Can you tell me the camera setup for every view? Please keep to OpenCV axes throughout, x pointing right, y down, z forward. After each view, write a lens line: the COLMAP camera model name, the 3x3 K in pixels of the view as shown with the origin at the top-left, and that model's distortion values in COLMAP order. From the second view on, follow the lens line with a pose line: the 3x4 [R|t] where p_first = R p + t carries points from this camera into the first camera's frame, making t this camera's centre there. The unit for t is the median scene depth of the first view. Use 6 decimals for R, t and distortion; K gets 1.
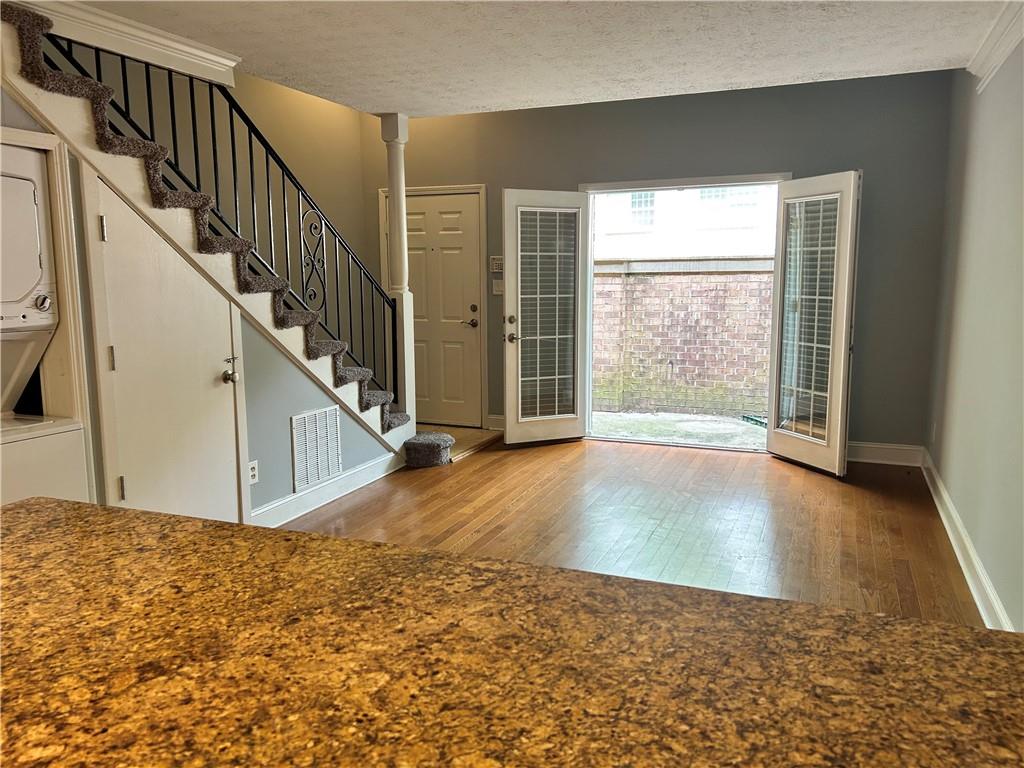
lens RADIAL K [[763.3, 0, 510.8], [0, 763.3, 381.7], [0, 0, 1]] dist [0.013931, -0.003062]
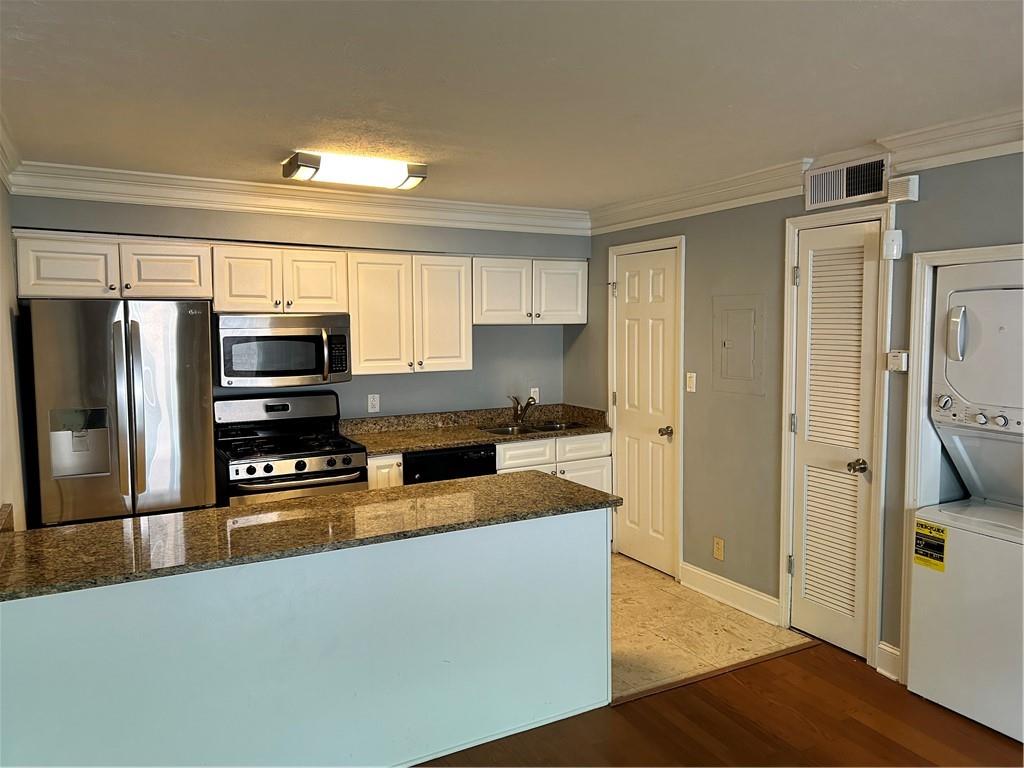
lens RADIAL K [[763.3, 0, 513.6], [0, 763.3, 379.2], [0, 0, 1]] dist [0.013931, -0.003062]
pose [[-0.626833, 0.072706, -0.775754, 0.826367], [-0.089592, 0.982307, 0.164458, -0.350887], [0.773986, 0.172589, -0.609229, 1.562121]]
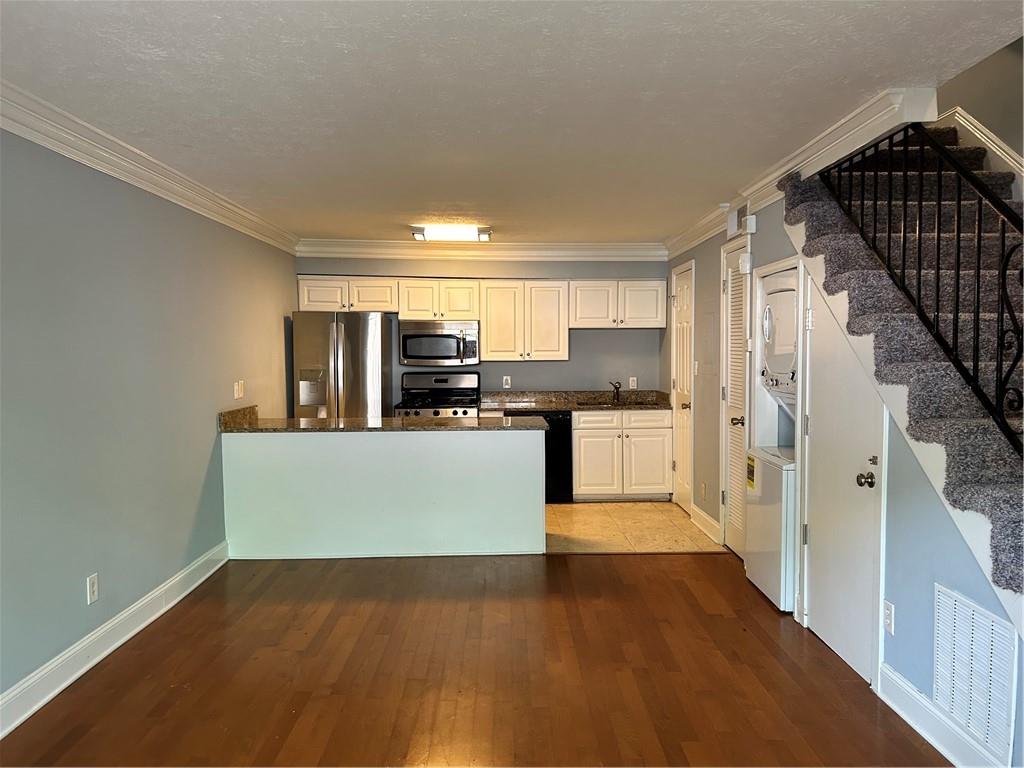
lens RADIAL K [[763.3, 0, 511.3], [0, 763.3, 386.1], [0, 0, 1]] dist [0.013931, -0.003062]
pose [[-0.912389, 0.033959, -0.407914, 0.743153], [-0.041817, 0.983606, 0.175417, -0.398583], [0.407183, 0.177106, -0.896011, 2.269717]]
